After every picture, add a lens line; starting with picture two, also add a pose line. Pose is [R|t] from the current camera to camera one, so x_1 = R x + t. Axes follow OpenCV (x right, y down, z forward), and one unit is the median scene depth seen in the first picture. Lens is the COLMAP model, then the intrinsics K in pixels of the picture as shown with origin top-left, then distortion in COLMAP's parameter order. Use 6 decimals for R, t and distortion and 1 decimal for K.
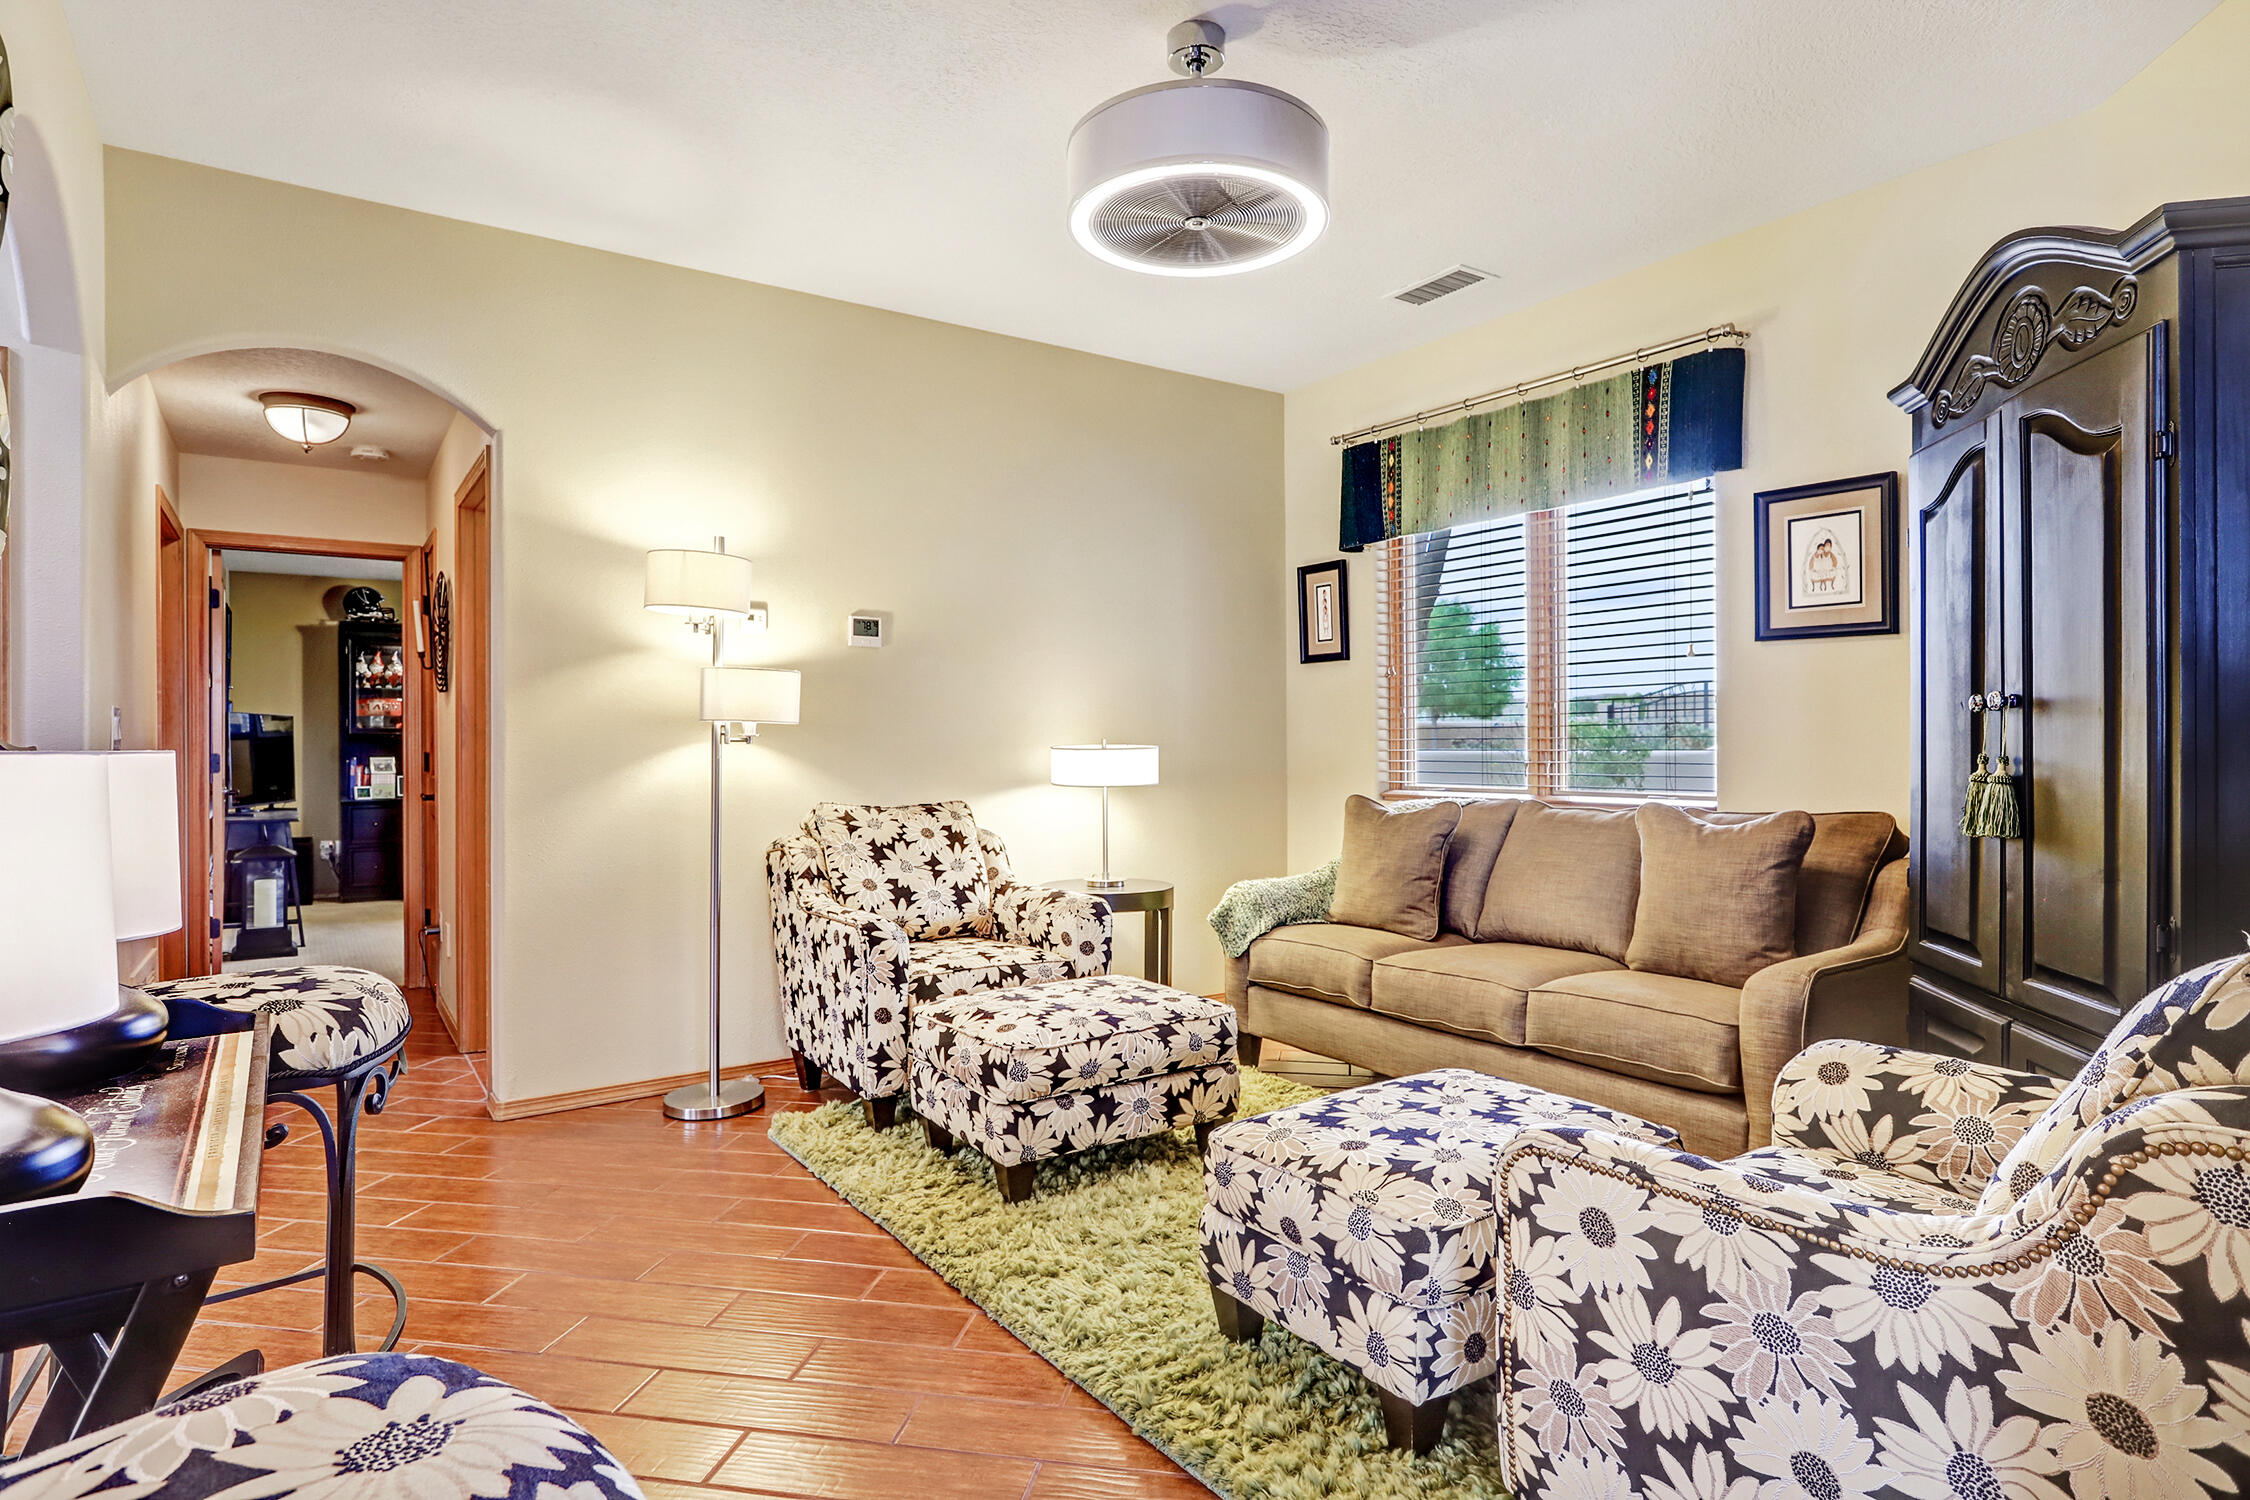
lens RADIAL K [[1244.8, 0, 1126.1], [0, 1244.8, 726.3], [0, 0, 1]] dist [-0.027438, -0.002477]
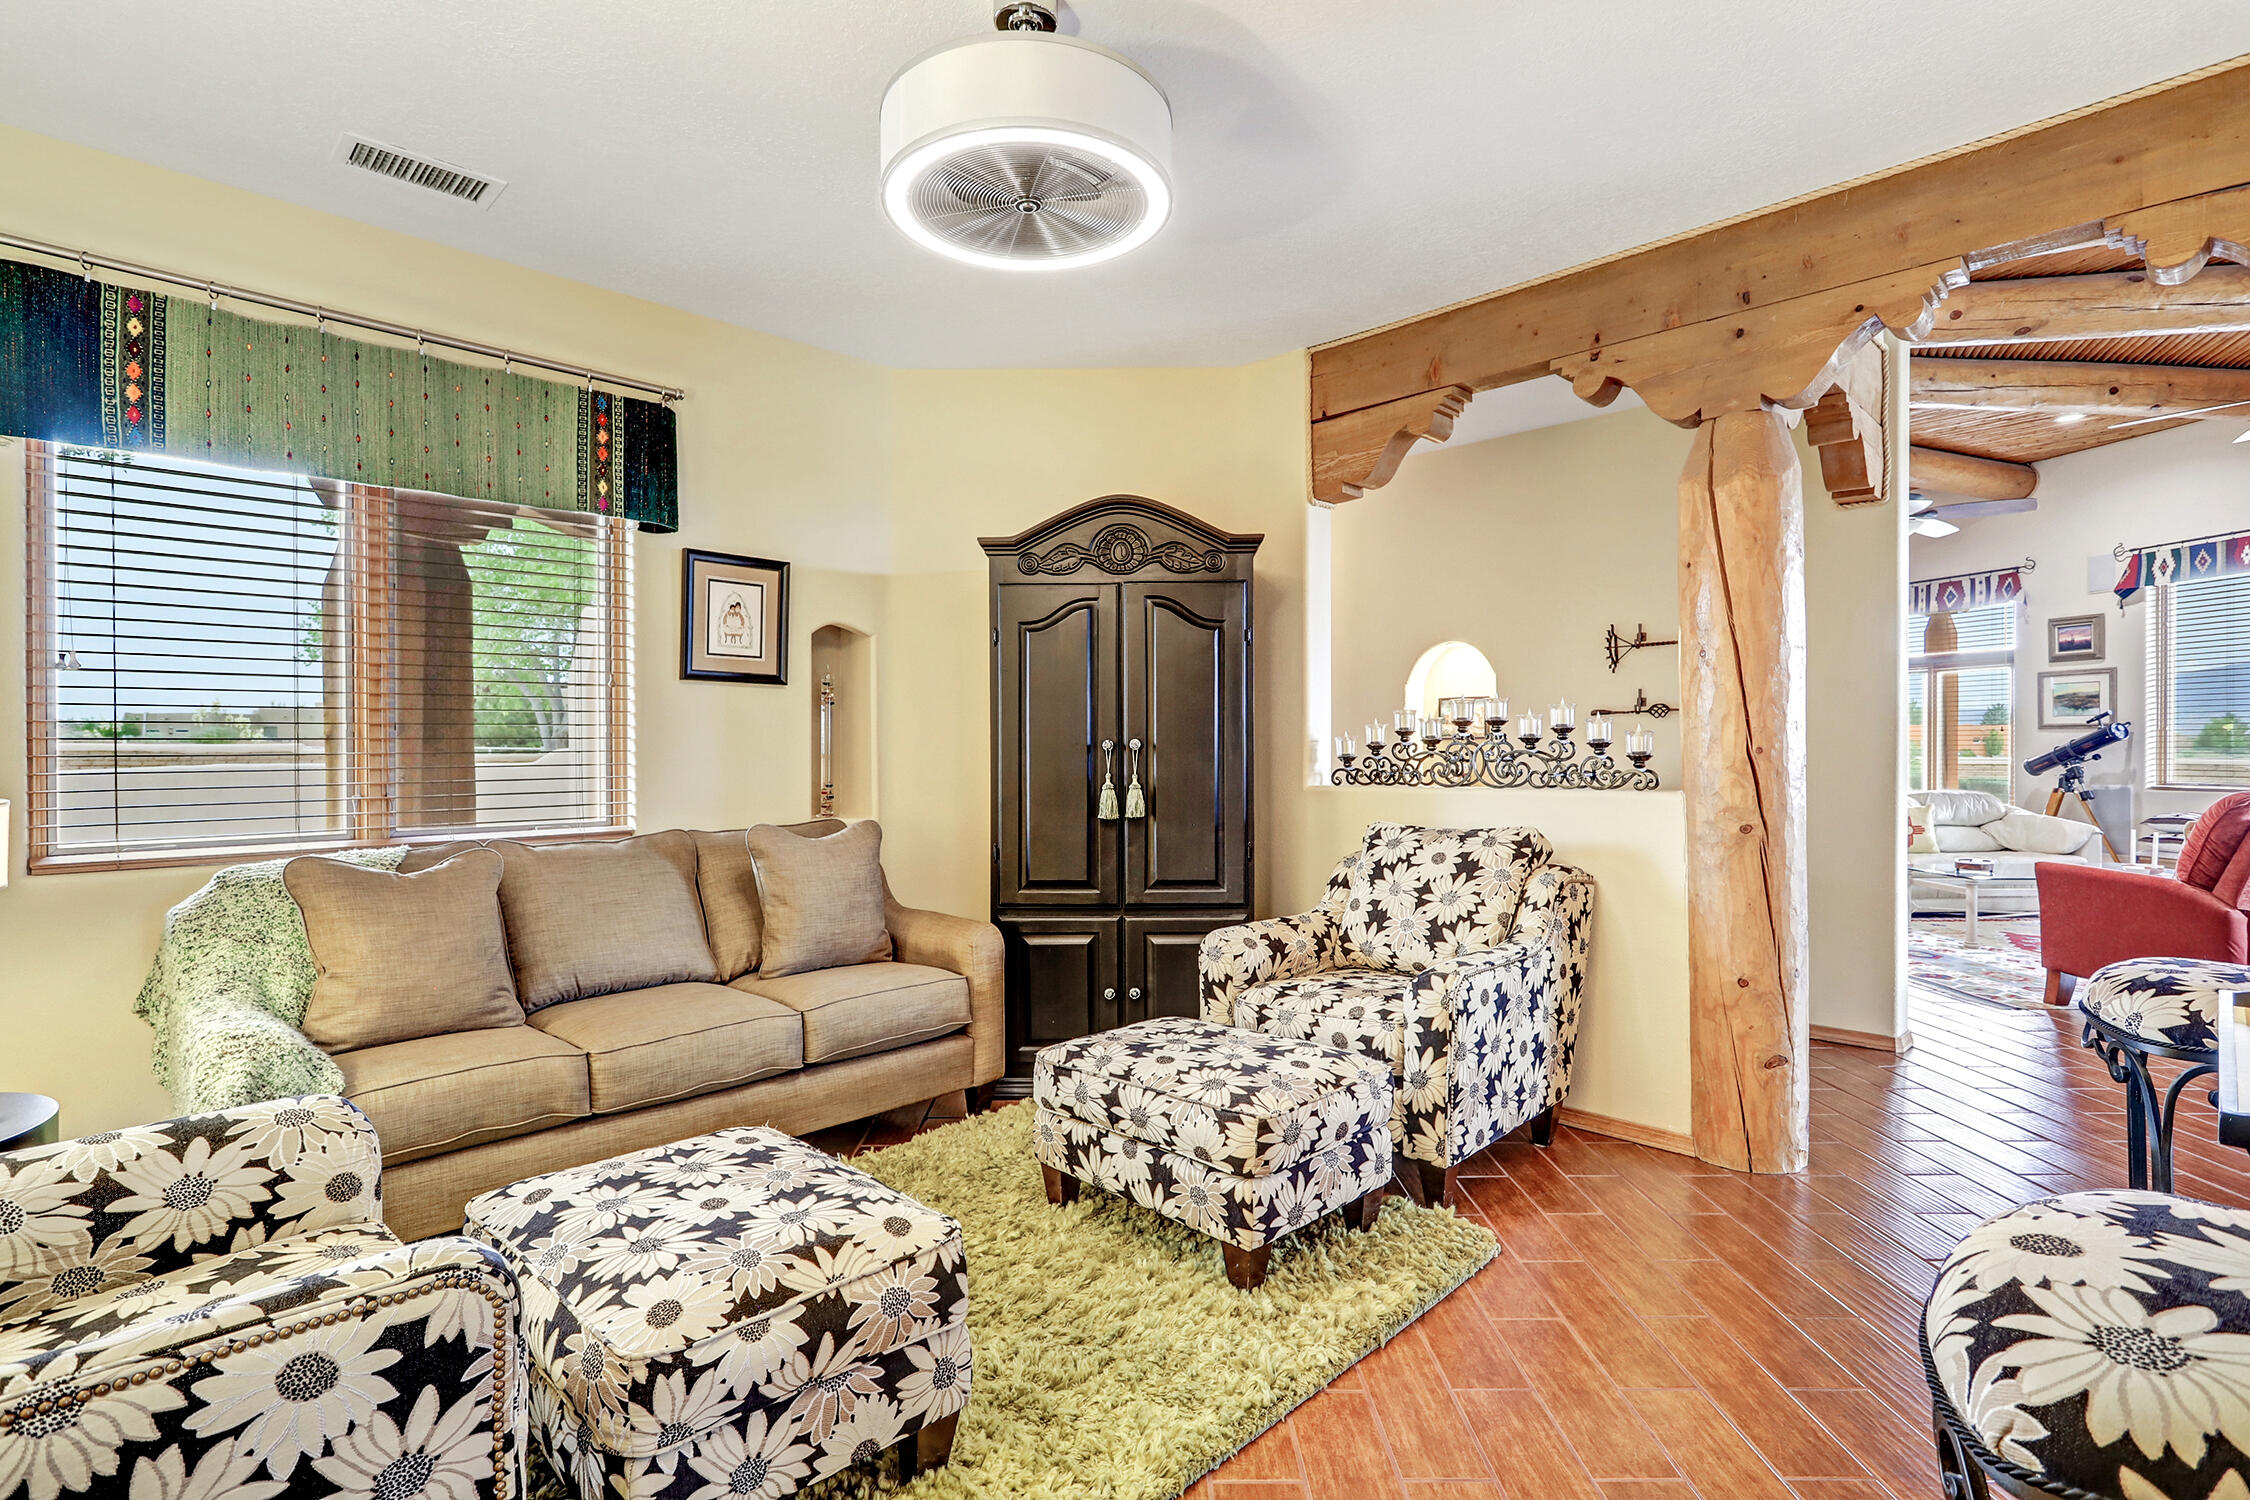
lens RADIAL K [[1093.4, 0, 1113.9], [0, 1093.4, 767.7], [0, 0, 1]] dist [0.012426, 0.001951]
pose [[-0.130964, -0.002051, 0.991385, -0.496805], [0.001969, 0.999995, 0.002329, 0.008526], [-0.991385, 0.002257, -0.130959, 0.703373]]
